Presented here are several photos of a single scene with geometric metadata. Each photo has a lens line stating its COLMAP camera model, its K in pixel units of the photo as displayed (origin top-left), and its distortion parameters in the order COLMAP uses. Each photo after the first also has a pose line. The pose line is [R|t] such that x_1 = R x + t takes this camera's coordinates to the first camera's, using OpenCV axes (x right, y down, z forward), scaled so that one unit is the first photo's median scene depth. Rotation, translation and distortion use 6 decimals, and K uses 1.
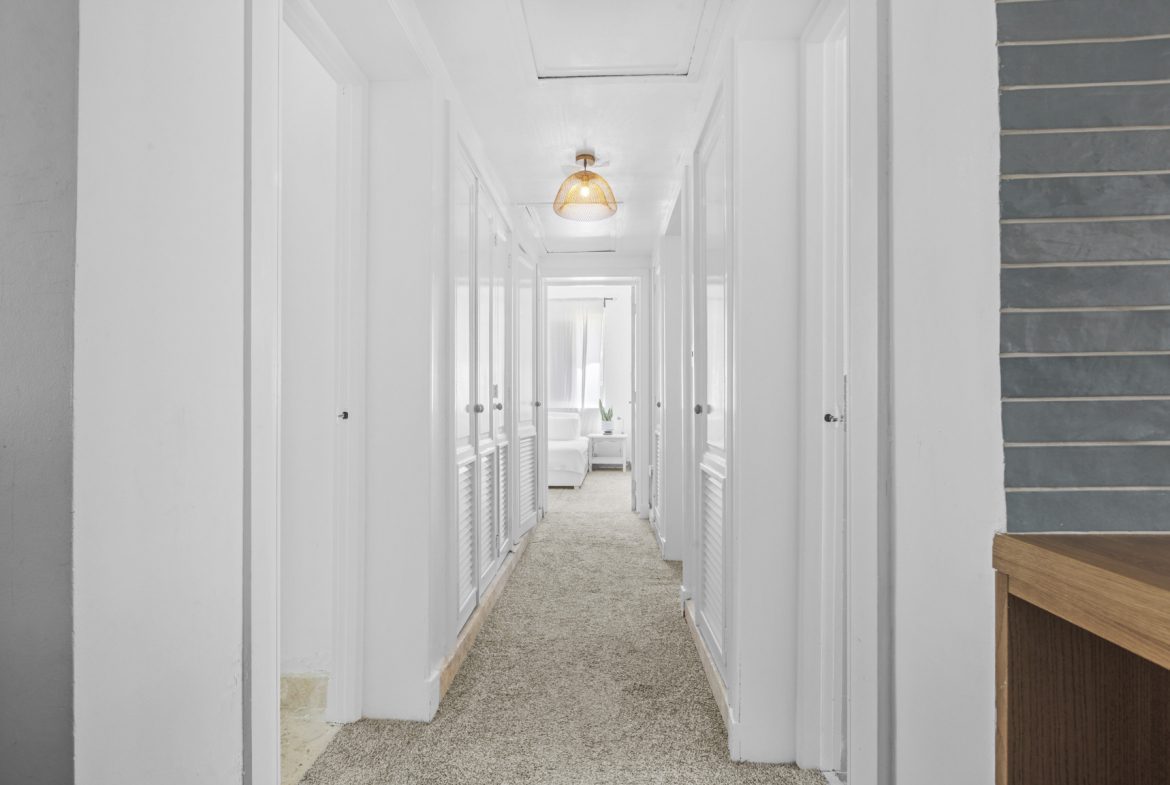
lens RADIAL K [[556.6, 0, 583.8], [0, 556.6, 396.0], [0, 0, 1]] dist [-0.001333, -0.000236]
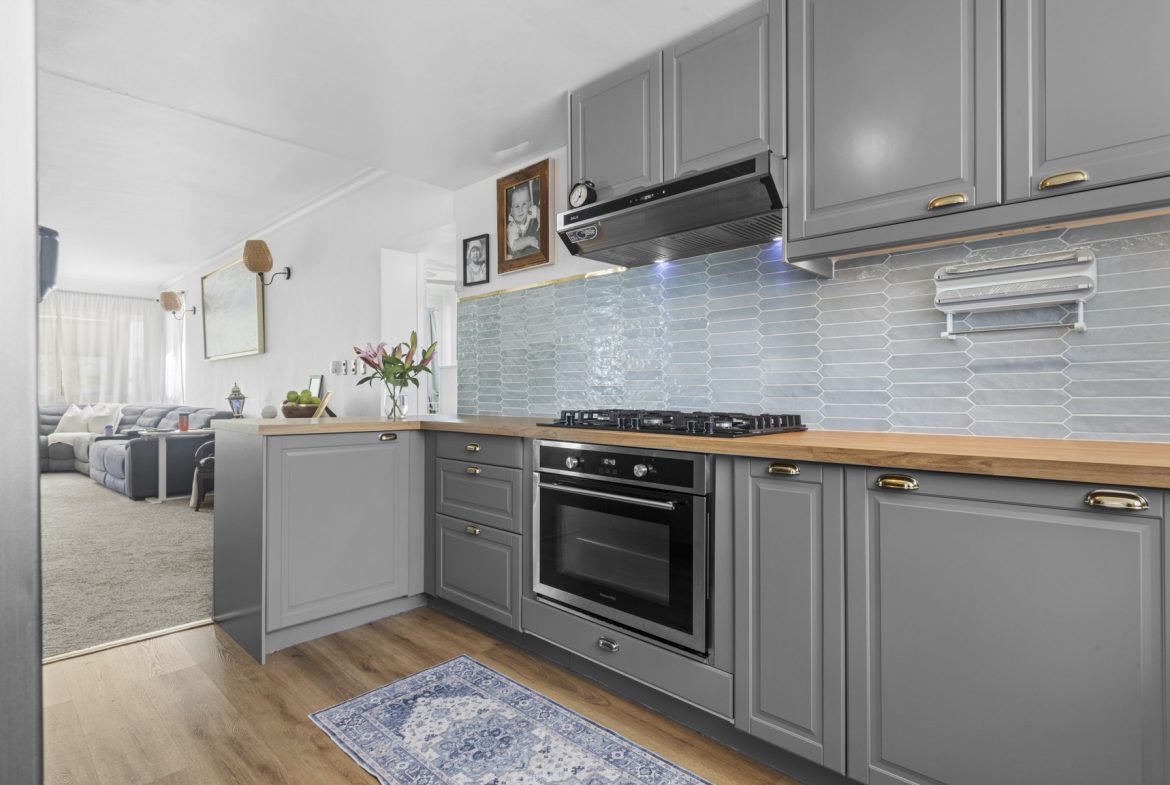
lens RADIAL K [[587.5, 0, 585.5], [0, 587.5, 393.0], [0, 0, 1]] dist [-0.002630, 0.000252]
pose [[0.746104, 0.005888, -0.665803, 0.912088], [0.000904, 0.999951, 0.009855, -0.005631], [0.665829, -0.007955, 0.746062, -0.425258]]
